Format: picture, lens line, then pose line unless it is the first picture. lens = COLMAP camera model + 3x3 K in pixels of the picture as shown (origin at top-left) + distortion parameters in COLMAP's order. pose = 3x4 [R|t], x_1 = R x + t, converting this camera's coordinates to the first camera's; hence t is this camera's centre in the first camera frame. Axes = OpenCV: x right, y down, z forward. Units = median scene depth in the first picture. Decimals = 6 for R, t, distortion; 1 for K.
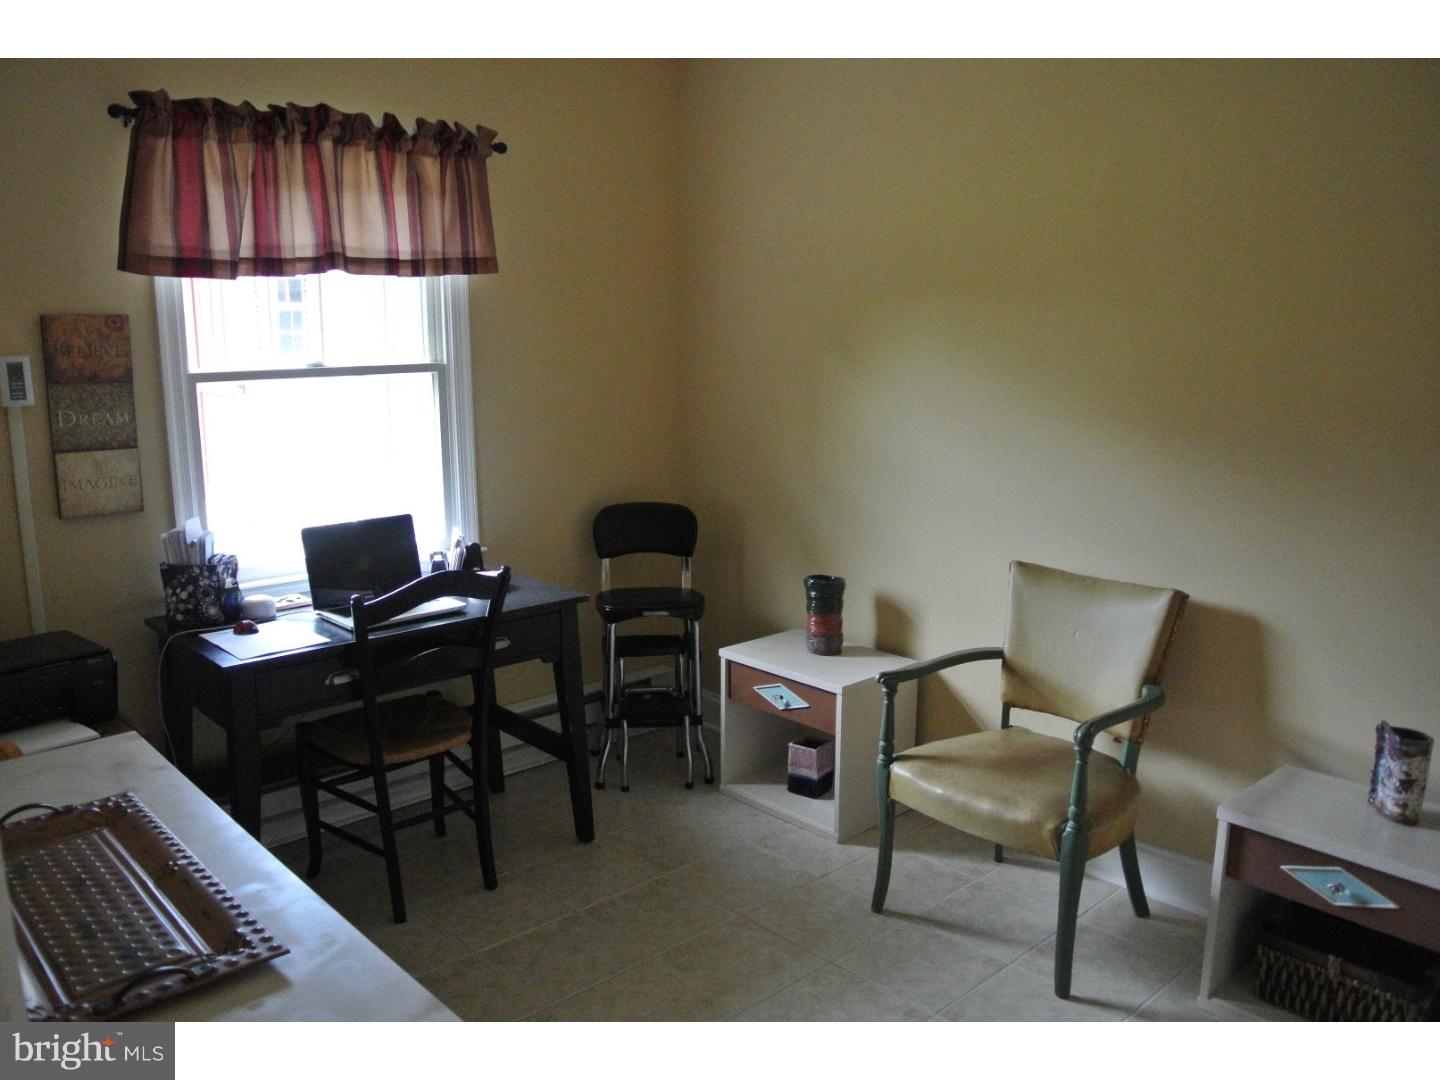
lens RADIAL K [[1164.8, 0, 719.7], [0, 1164.8, 537.8], [0, 0, 1]] dist [0.005478, 0.003994]
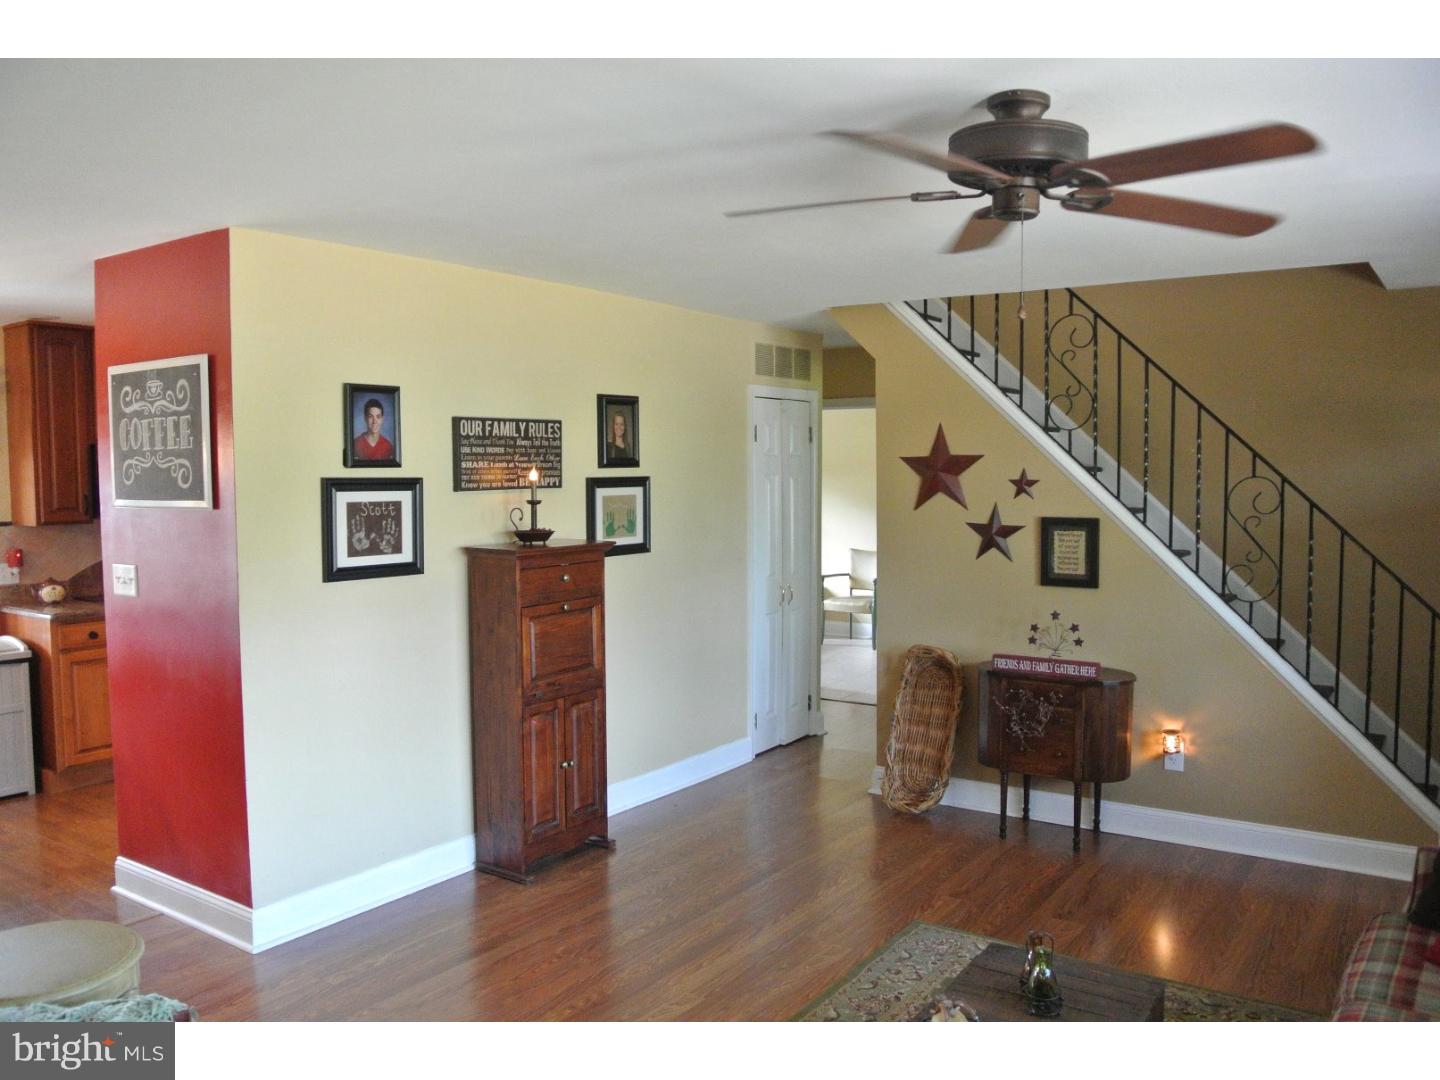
lens RADIAL K [[1134.0, 0, 717.8], [0, 1134.0, 536.5], [0, 0, 1]] dist [-0.067121, 0.011238]
pose [[0.974511, -0.014140, 0.223892, -0.893563], [0.042663, 0.991480, -0.123076, 0.387334], [-0.220244, 0.129491, 0.966812, -2.192772]]
